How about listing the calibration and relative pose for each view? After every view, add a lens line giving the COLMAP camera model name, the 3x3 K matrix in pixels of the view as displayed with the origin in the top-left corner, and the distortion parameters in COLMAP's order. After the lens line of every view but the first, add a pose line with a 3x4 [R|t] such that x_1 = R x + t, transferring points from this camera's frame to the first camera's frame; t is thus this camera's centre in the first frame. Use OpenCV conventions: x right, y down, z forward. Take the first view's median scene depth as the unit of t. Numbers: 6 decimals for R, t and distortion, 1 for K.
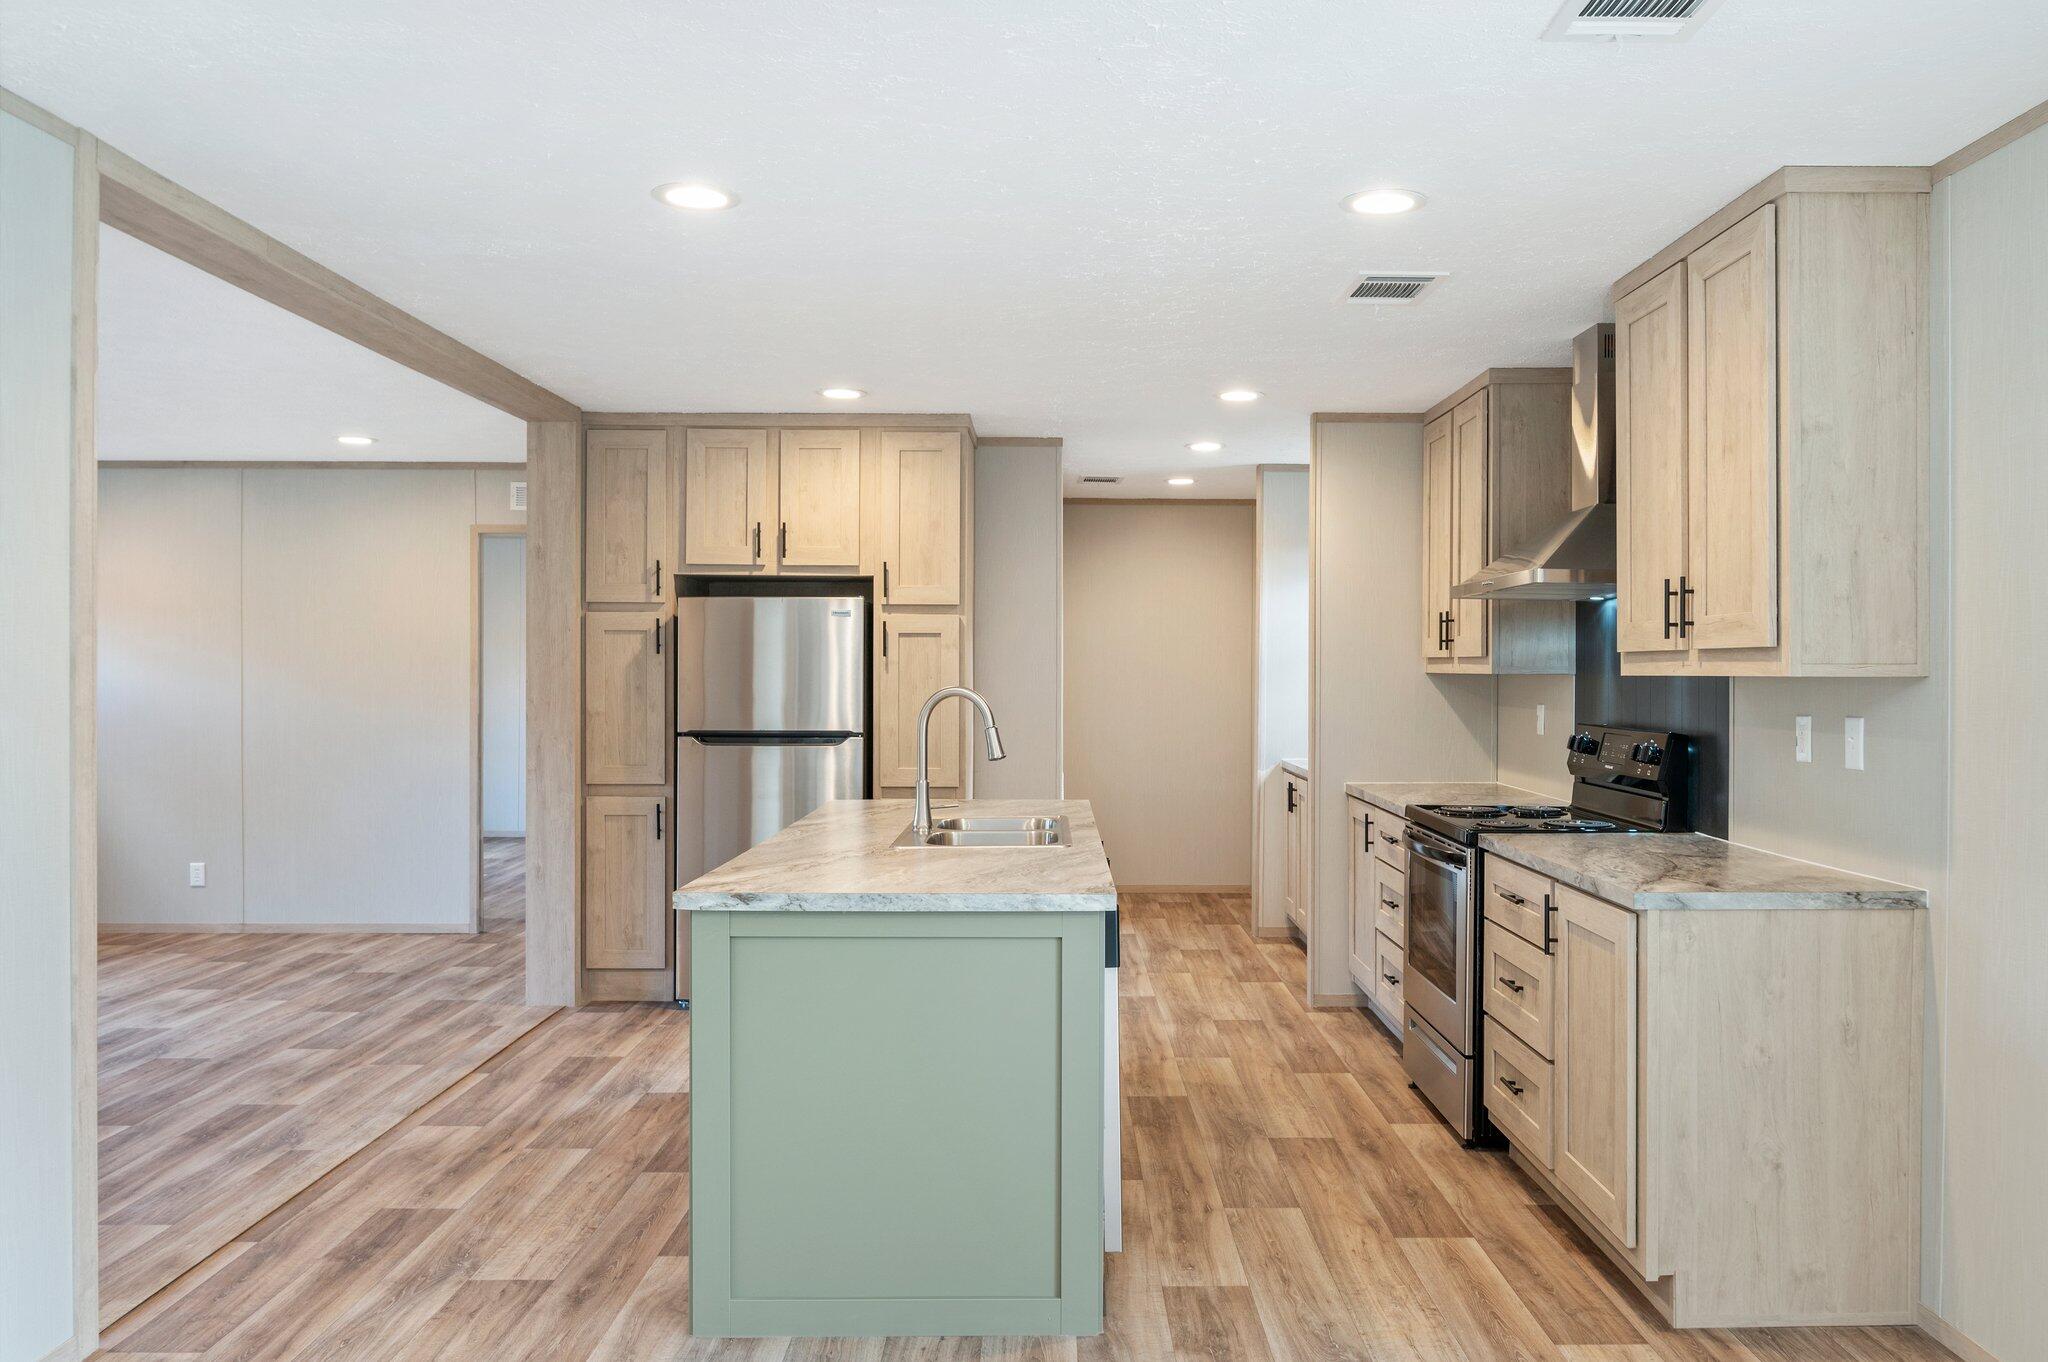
lens RADIAL K [[1556.5, 0, 1107.7], [0, 1556.5, 676.7], [0, 0, 1]] dist [0.010342, -0.004141]
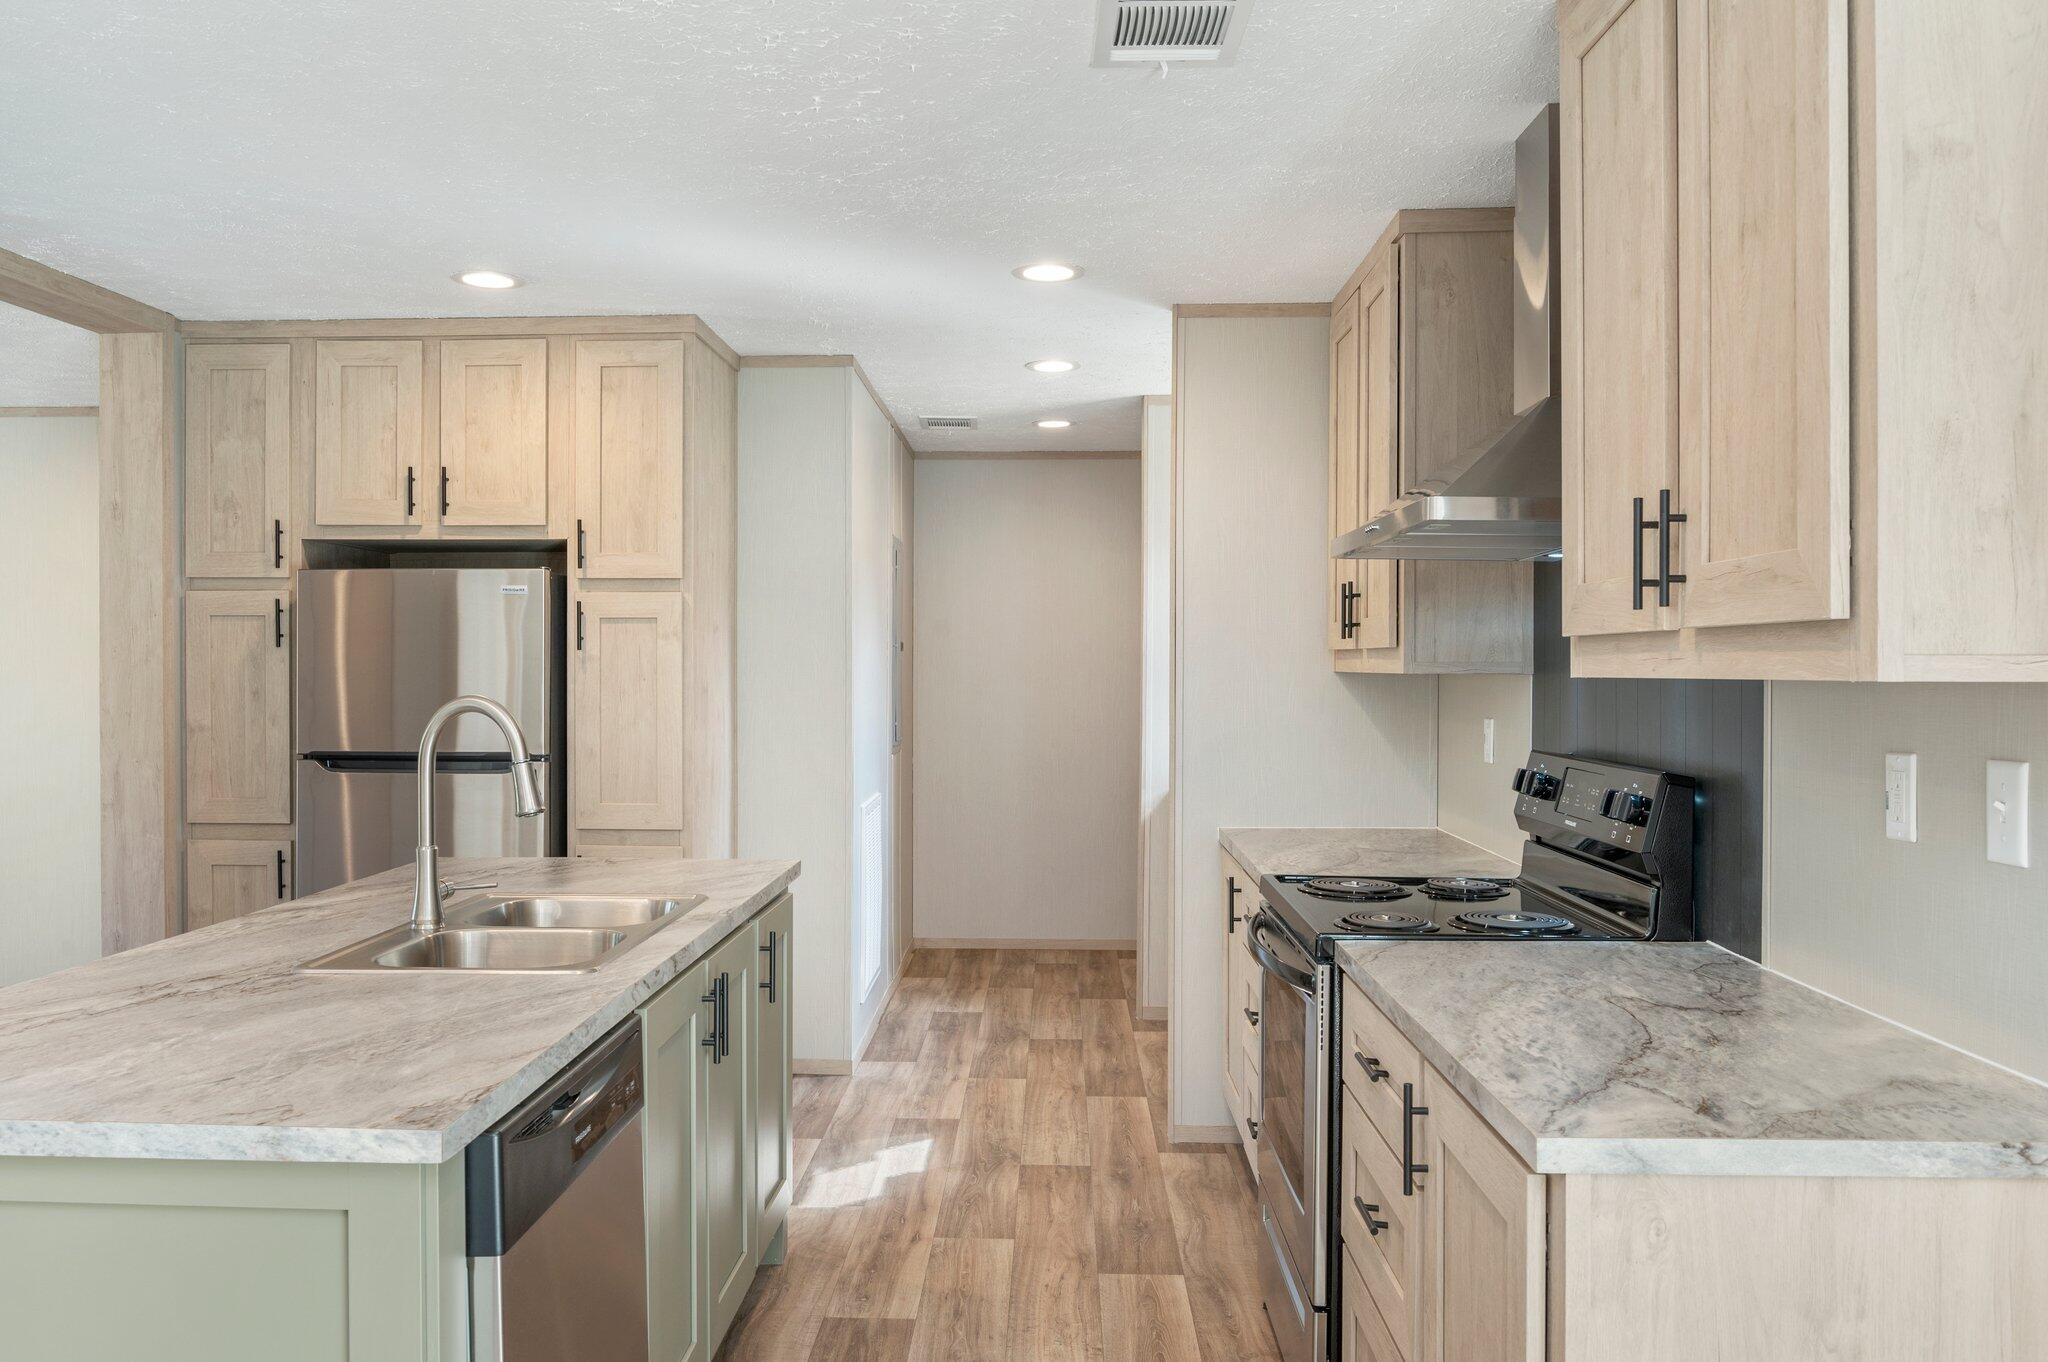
lens RADIAL K [[1624.0, 0, 997.2], [0, 1624.0, 681.0], [0, 0, 1]] dist [-0.018444, 0.010809]
pose [[0.996814, -0.000332, -0.079763, 0.112673], [0.000659, 0.999991, 0.004080, -0.001339], [0.079761, -0.004119, 0.996806, 0.262295]]
